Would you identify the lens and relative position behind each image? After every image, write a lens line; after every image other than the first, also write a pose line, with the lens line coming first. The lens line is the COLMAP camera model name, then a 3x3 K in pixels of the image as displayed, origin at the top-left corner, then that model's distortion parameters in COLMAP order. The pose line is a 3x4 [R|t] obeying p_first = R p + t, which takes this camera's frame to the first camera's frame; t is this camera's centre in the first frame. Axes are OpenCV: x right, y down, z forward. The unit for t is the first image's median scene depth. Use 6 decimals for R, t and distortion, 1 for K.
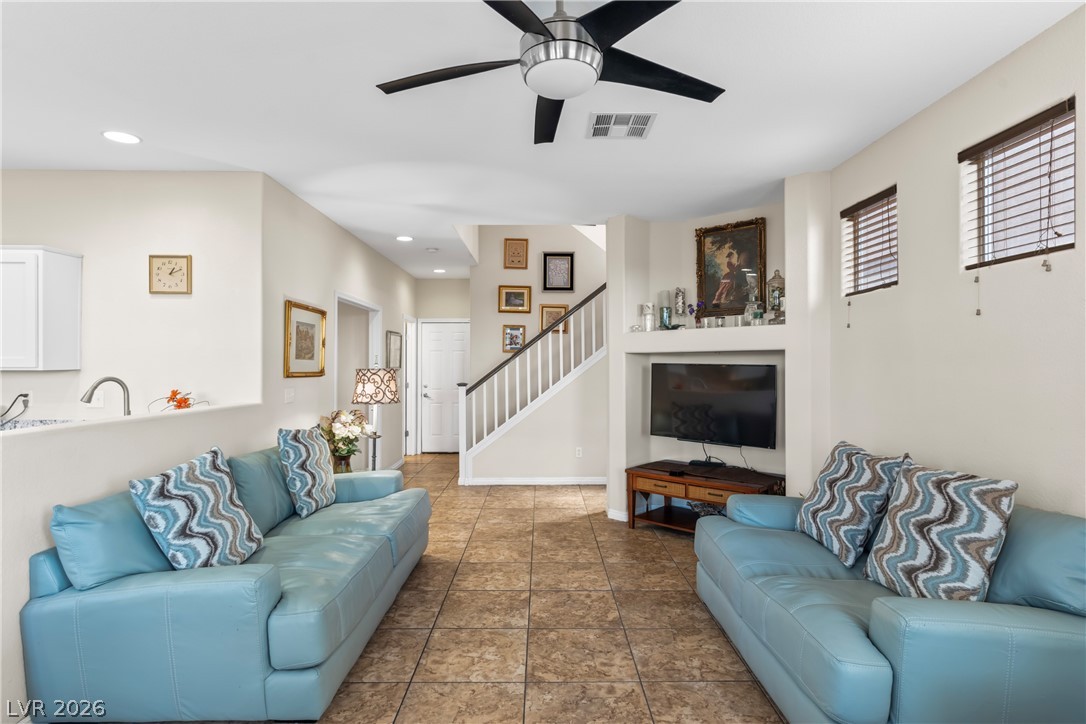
lens RADIAL K [[570.6, 0, 542.6], [0, 570.6, 360.6], [0, 0, 1]] dist [0.005509, 0.002383]
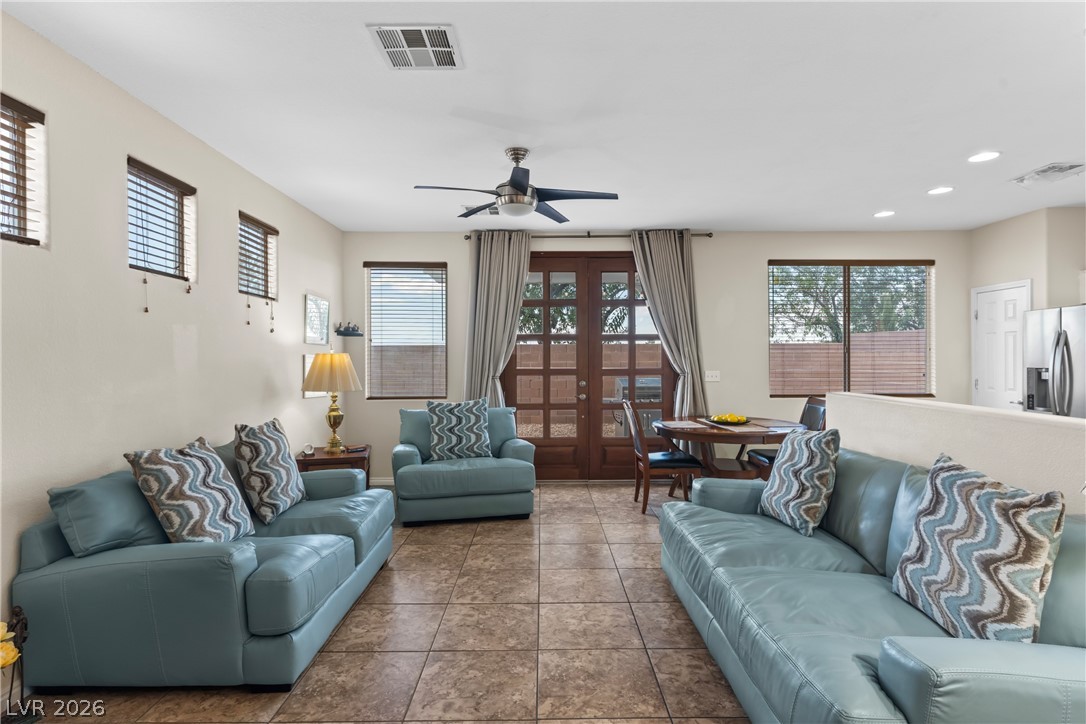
lens RADIAL K [[570.6, 0, 544.1], [0, 570.6, 358.0], [0, 0, 1]] dist [0.005509, 0.002383]
pose [[-0.999987, 0.004830, -0.001896, -0.031792], [0.004845, 0.999958, -0.007823, 0.020765], [0.001859, -0.007832, -0.999968, 1.713853]]
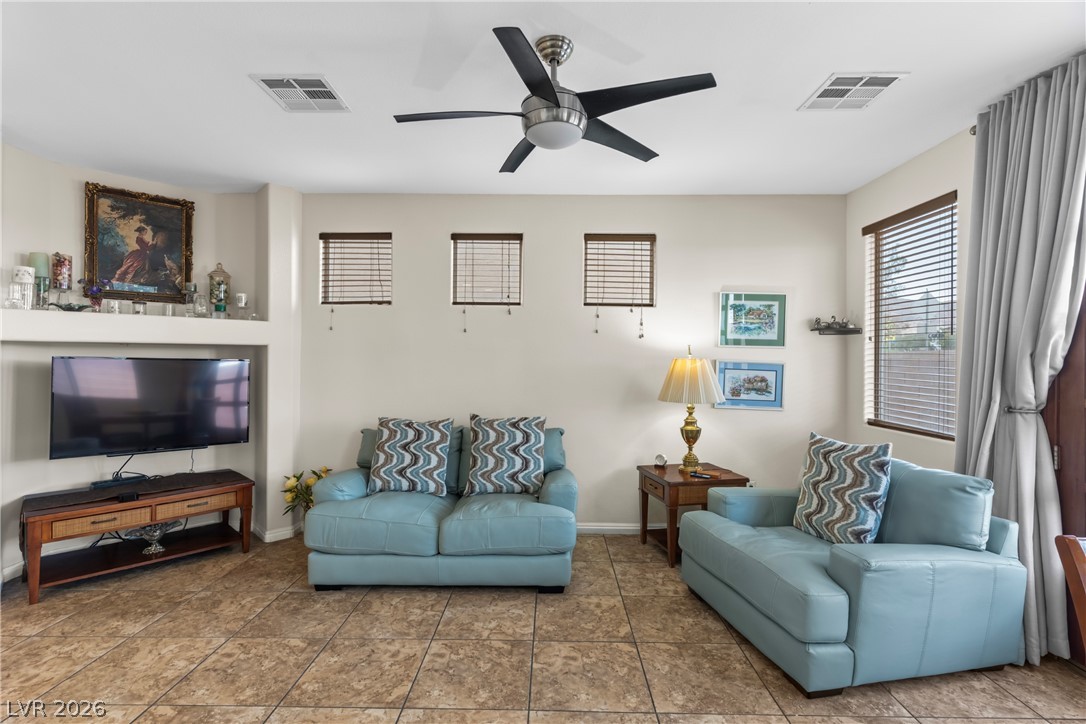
lens RADIAL K [[513.2, 0, 545.3], [0, 513.2, 361.3], [0, 0, 1]] dist [0.002492, 0.000668]
pose [[0.020359, -0.004271, 0.999784, -0.638095], [-0.011675, 0.999922, 0.004510, 0.000094], [-0.999725, -0.011765, 0.020307, 0.573437]]
